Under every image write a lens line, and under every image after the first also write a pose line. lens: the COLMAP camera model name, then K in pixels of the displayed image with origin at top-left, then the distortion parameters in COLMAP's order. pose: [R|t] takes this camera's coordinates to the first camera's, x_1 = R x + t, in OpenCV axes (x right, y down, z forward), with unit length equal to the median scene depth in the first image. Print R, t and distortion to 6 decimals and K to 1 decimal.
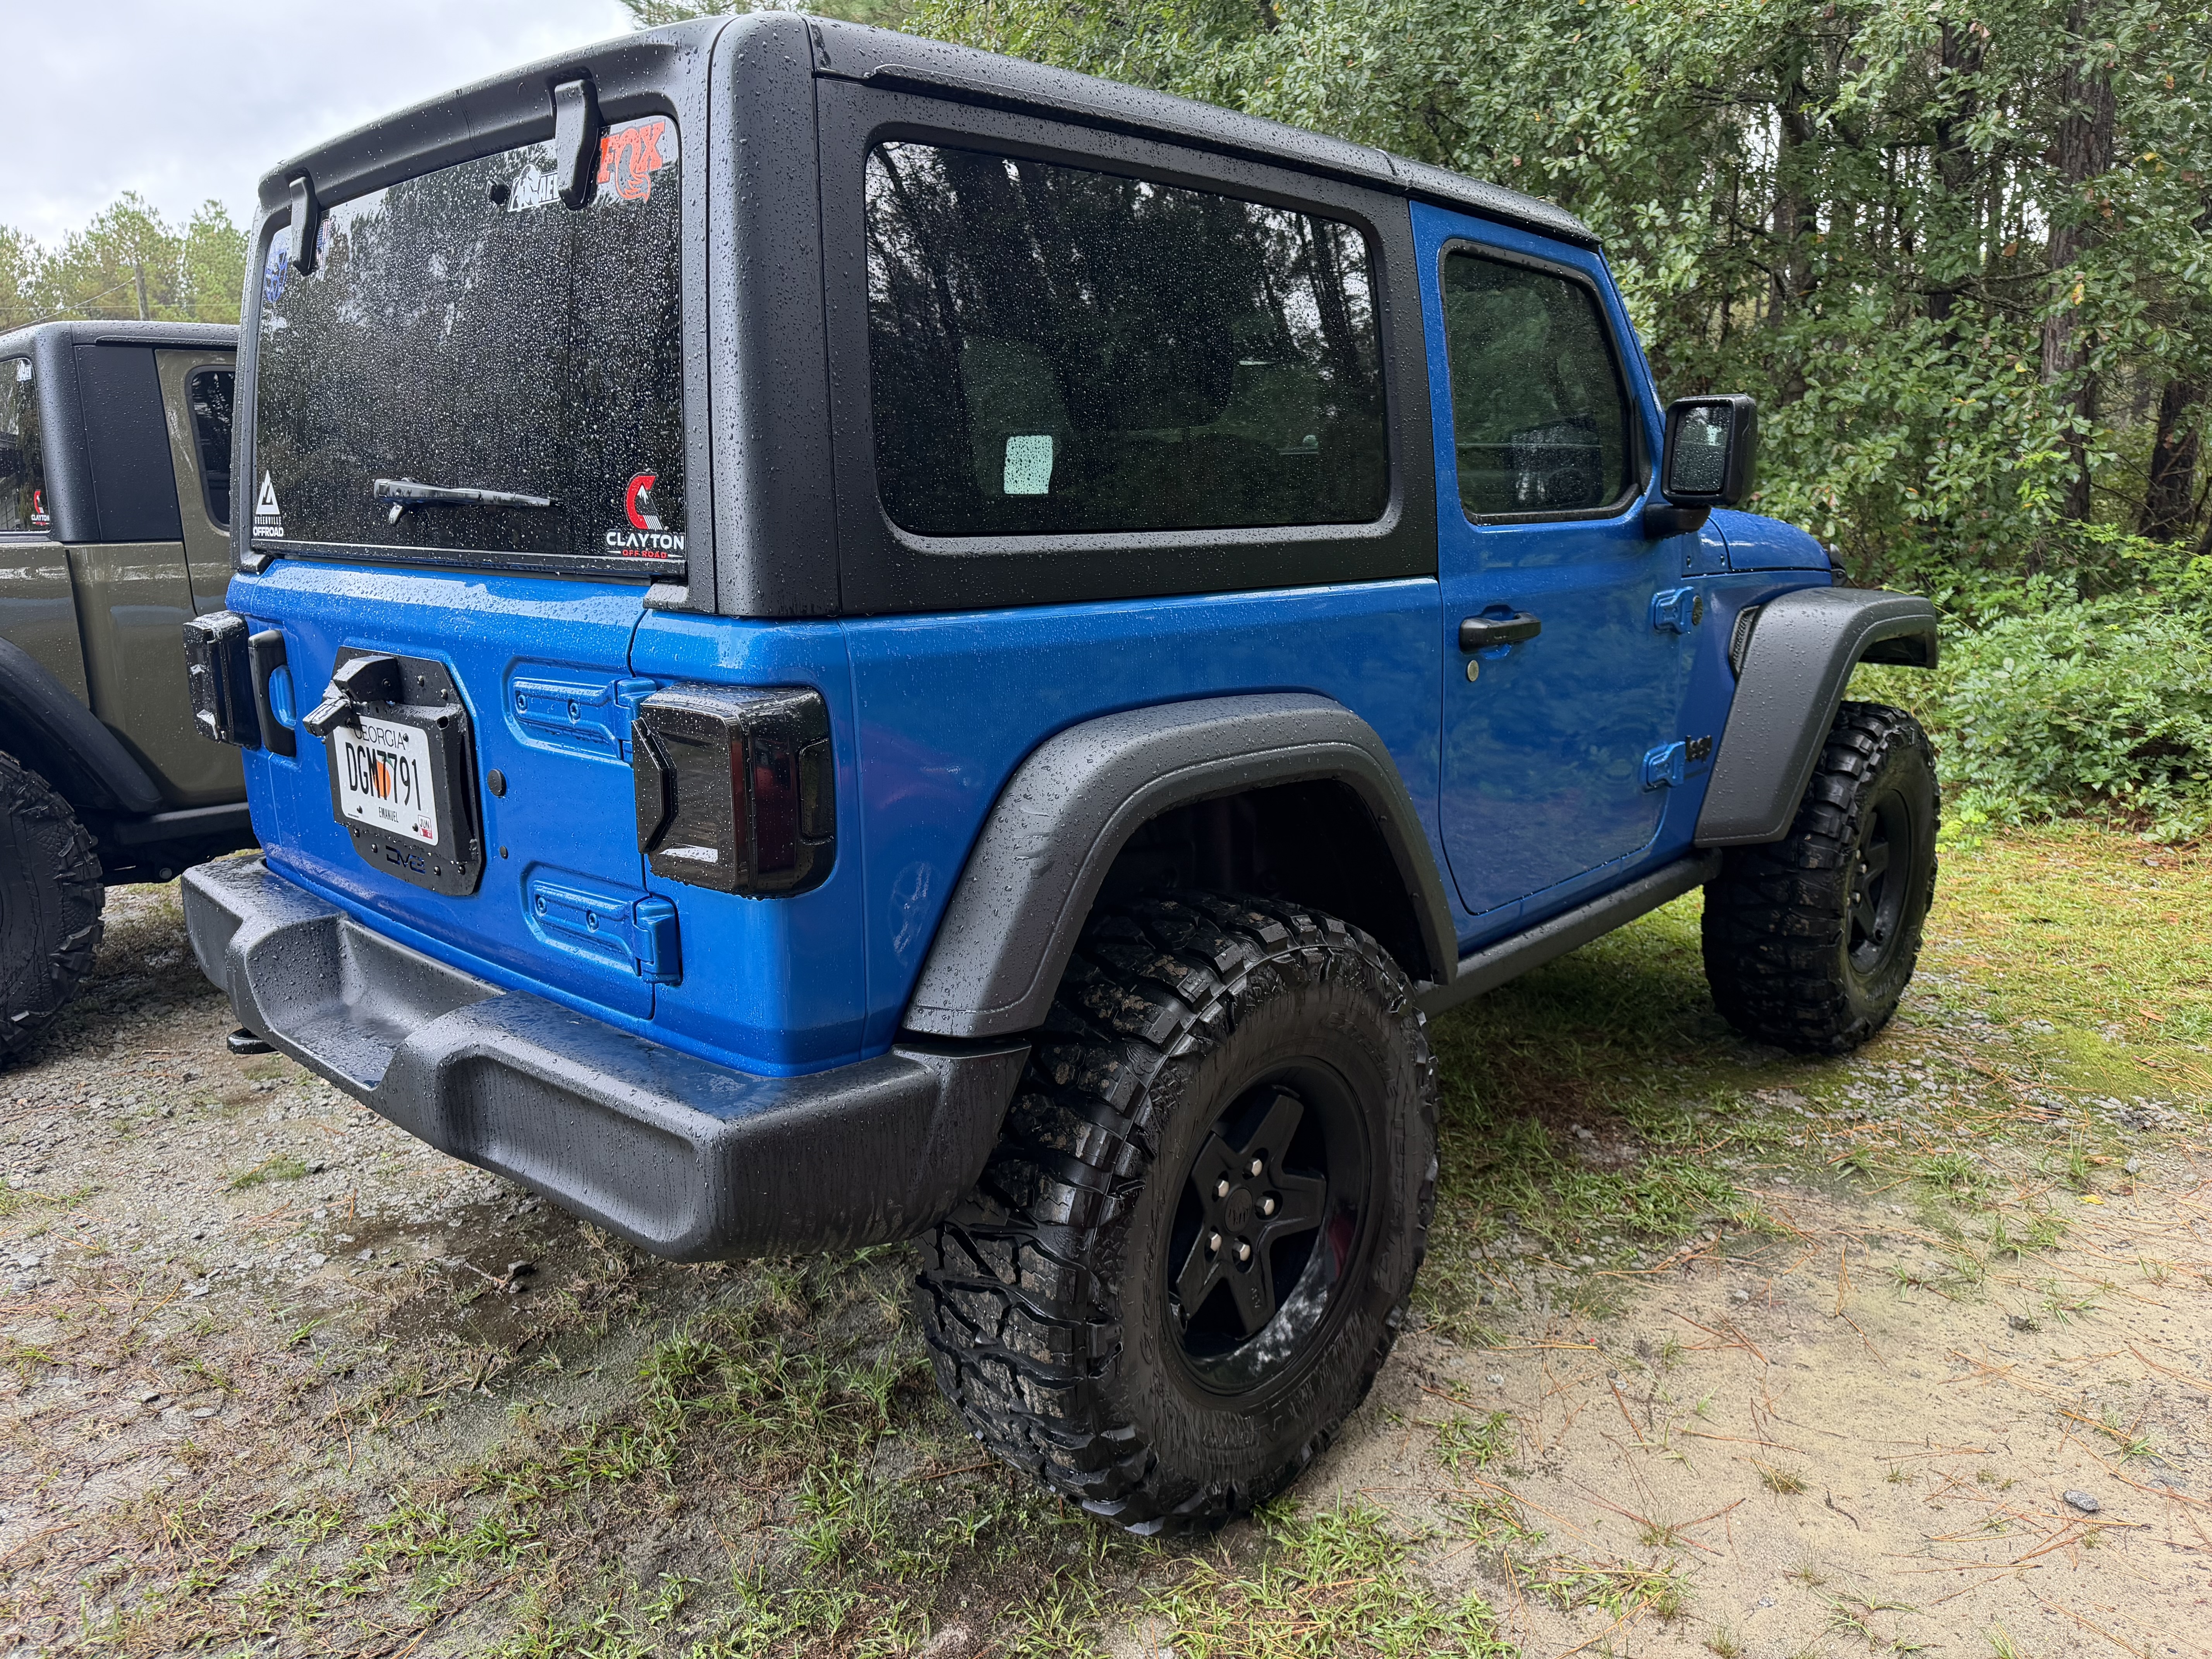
lens RADIAL K [[1547.5, 0, 1104.9], [0, 1547.5, 841.7], [0, 0, 1]] dist [0.029446, -0.030913]
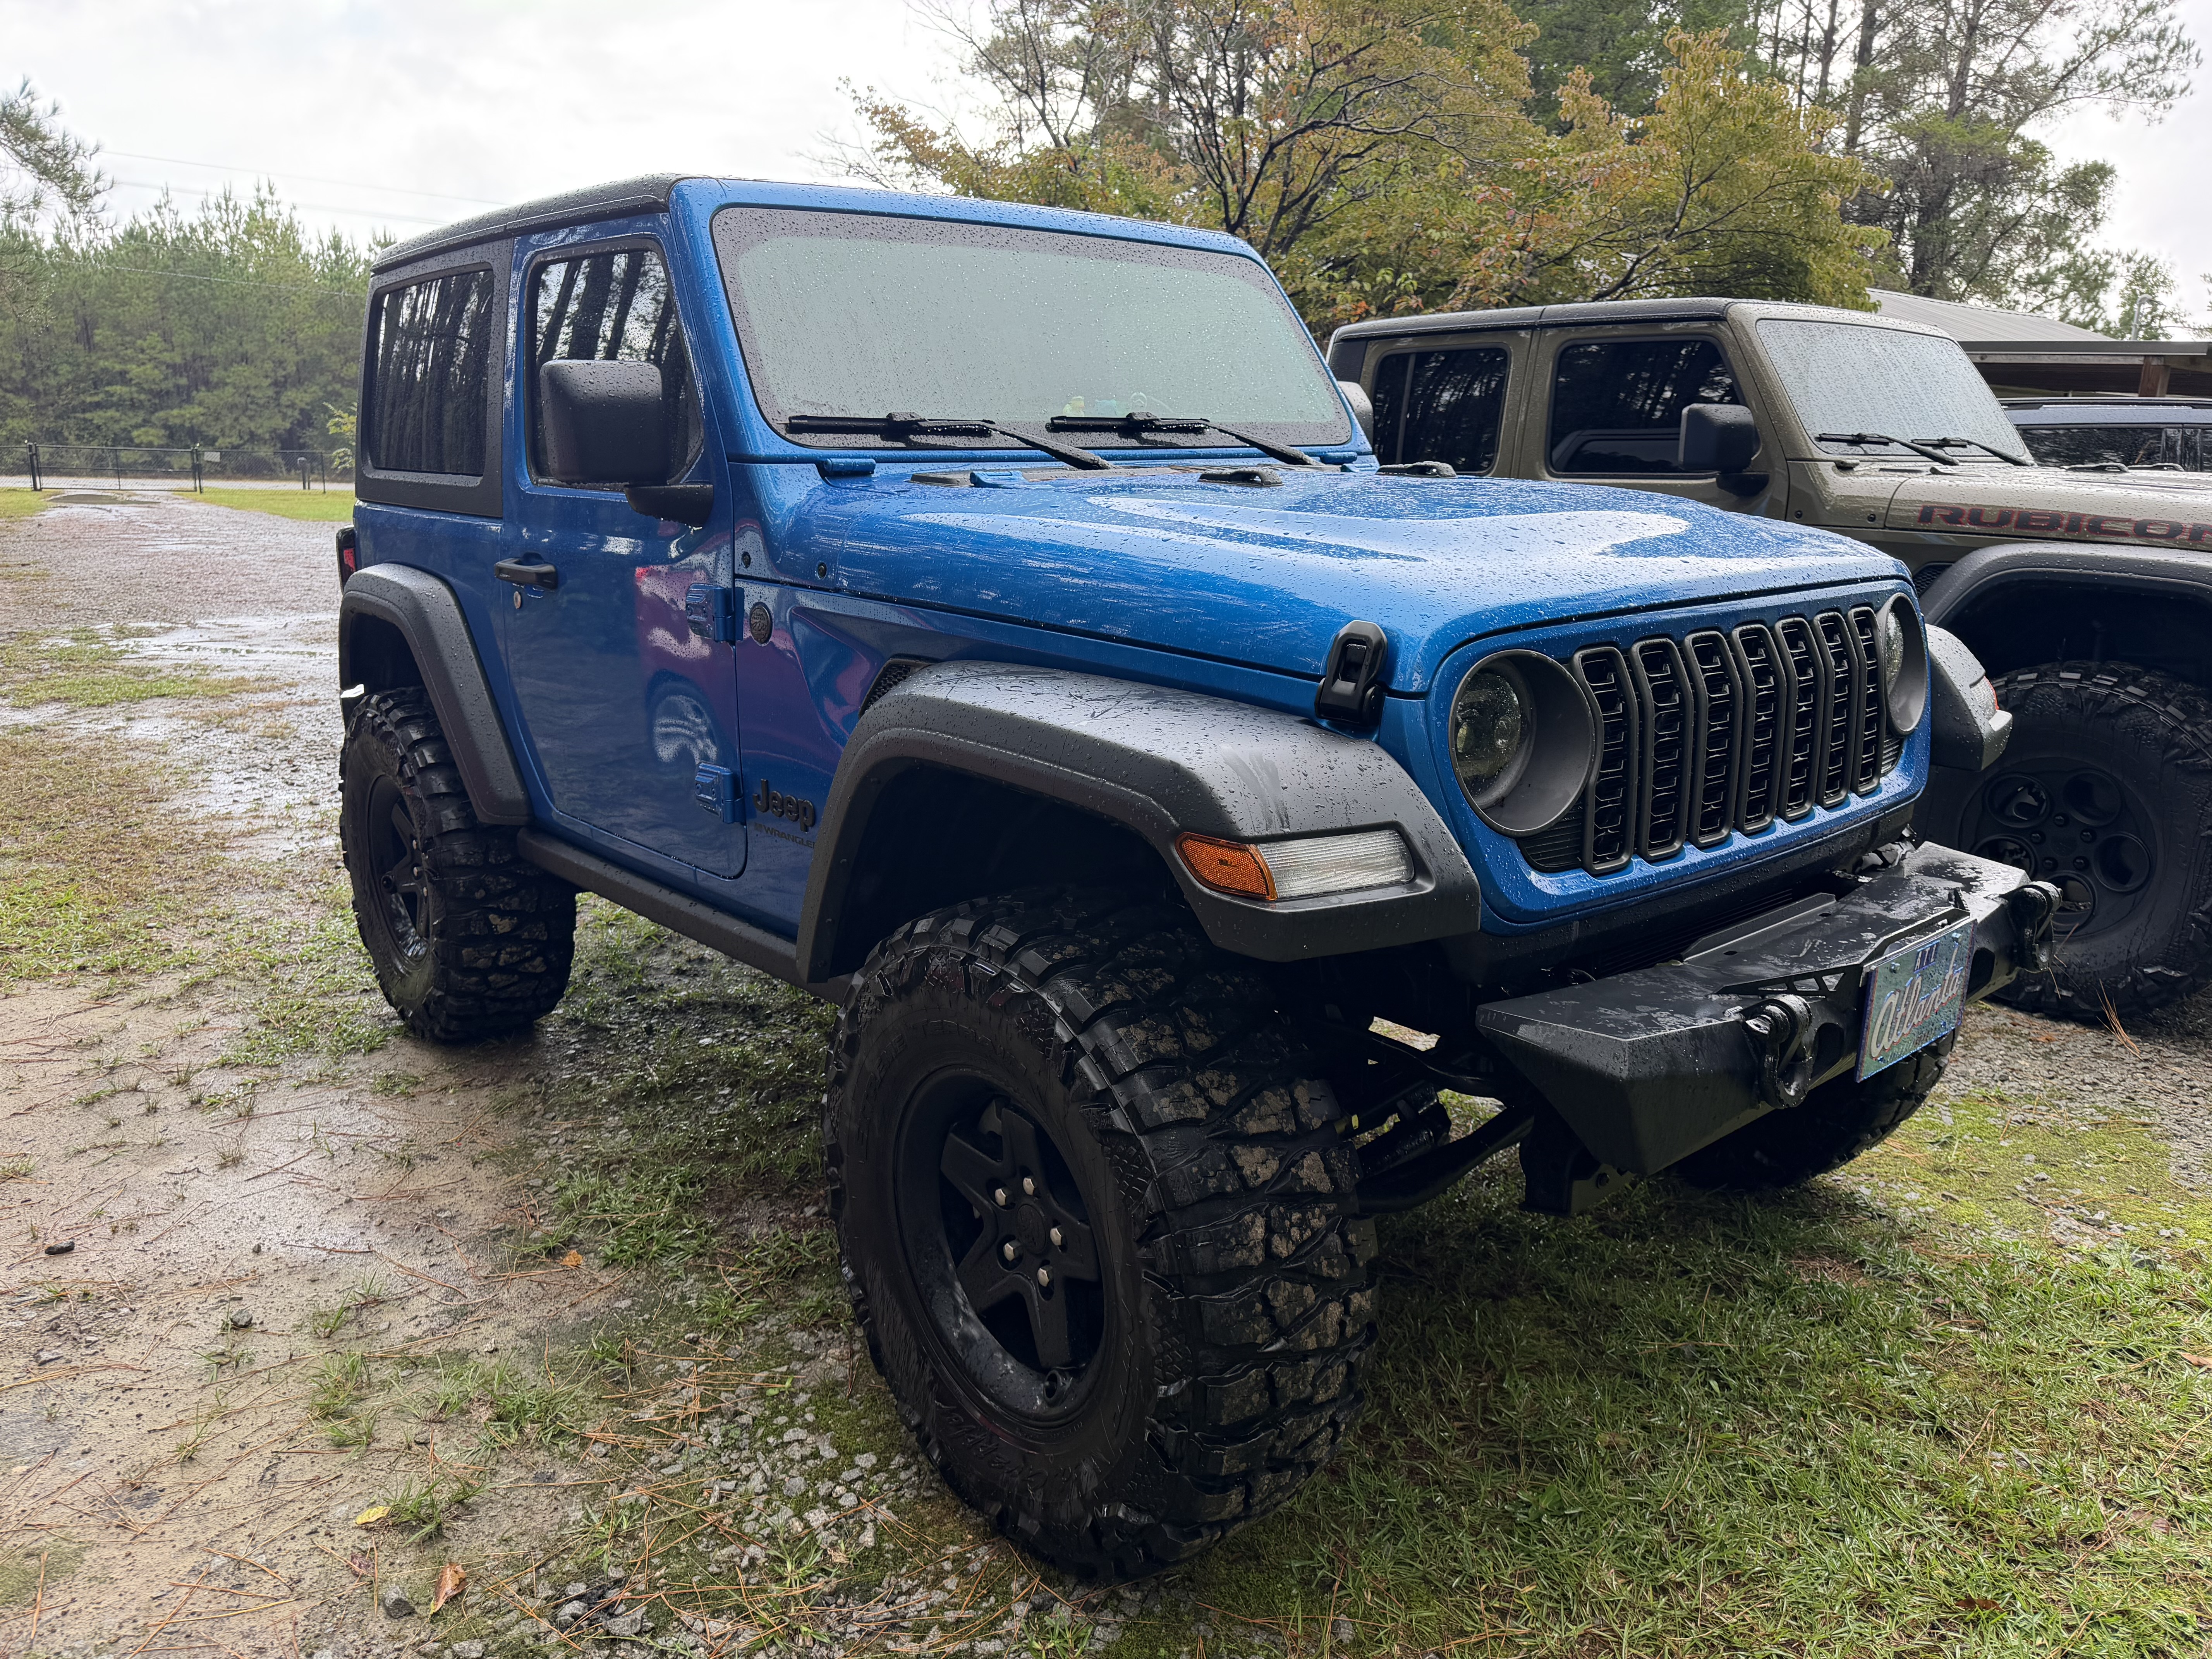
lens RADIAL K [[1547.5, 0, 1082.1], [0, 1547.5, 816.4], [0, 0, 1]] dist [0.029446, -0.030913]
pose [[-0.116996, 0.244339, -0.962606, 1.343896], [-0.206754, 0.942033, 0.264246, -0.346152], [0.971373, 0.229938, -0.059696, 1.448937]]
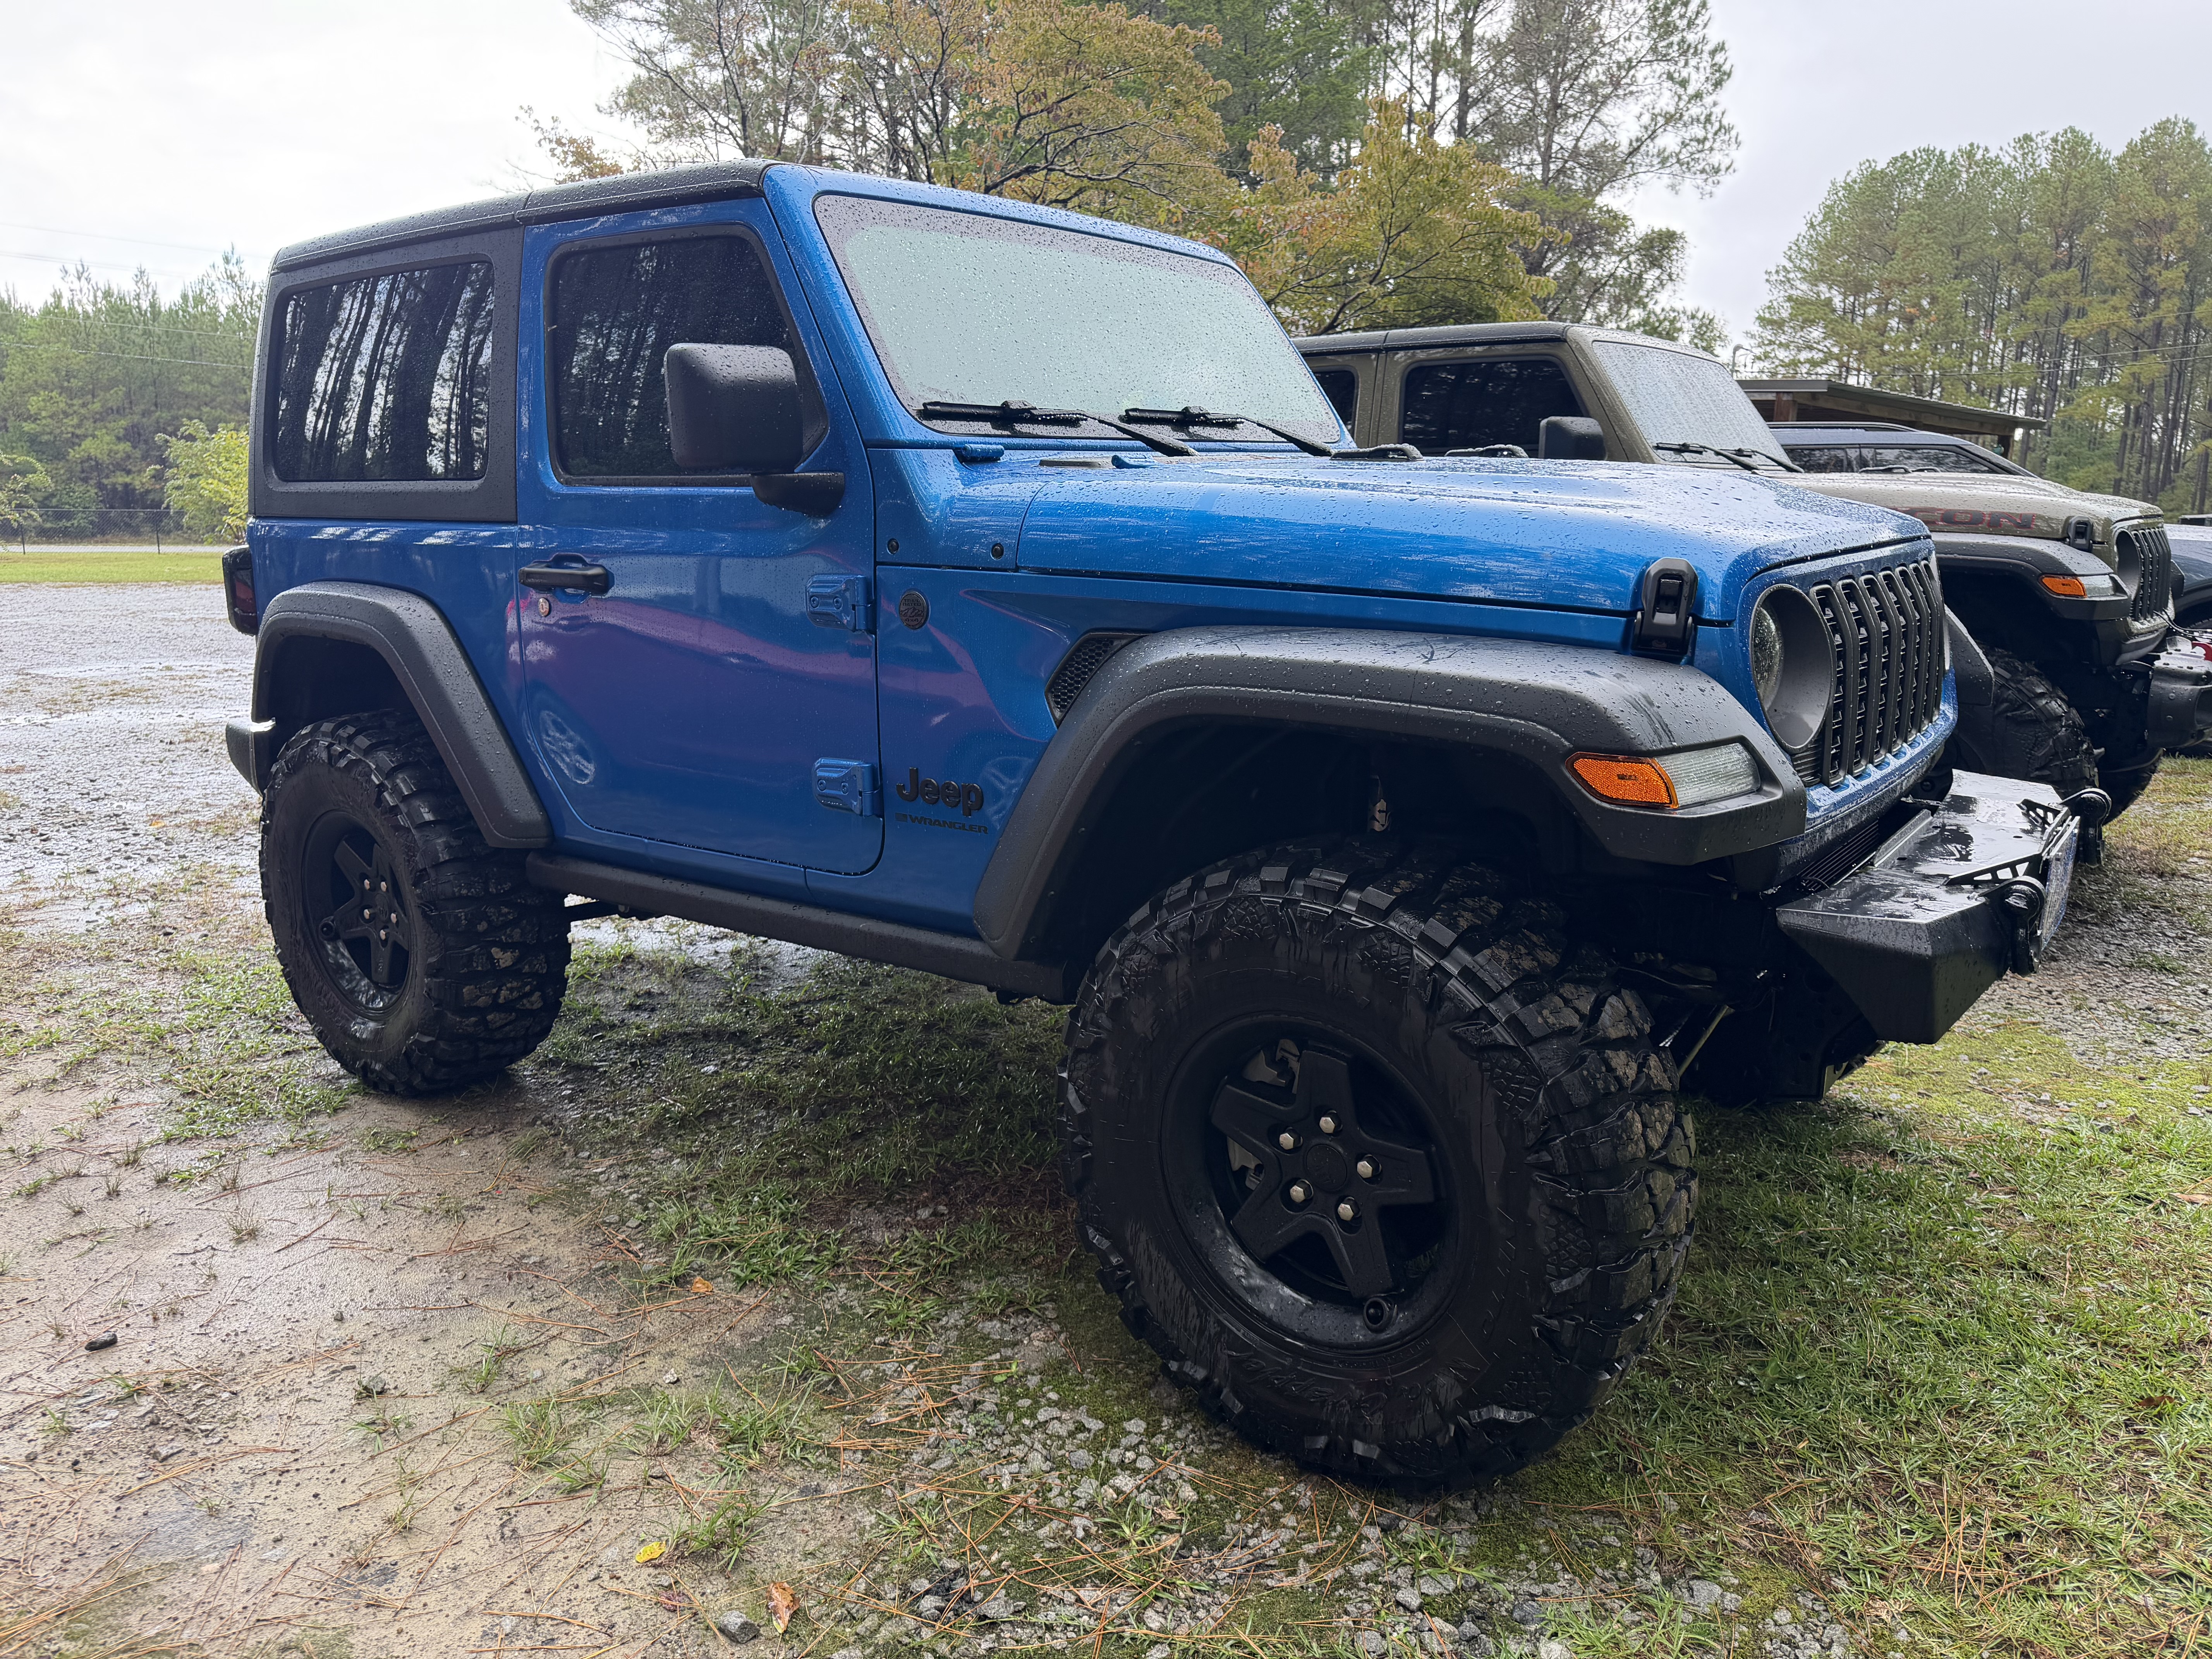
lens RADIAL K [[1547.5, 0, 1077.4], [0, 1547.5, 822.9], [0, 0, 1]] dist [0.029446, -0.030913]
pose [[0.098570, 0.221337, -0.970203, 1.373546], [-0.199523, 0.959549, 0.198635, -0.250749], [0.974923, 0.173998, 0.138744, 1.172126]]
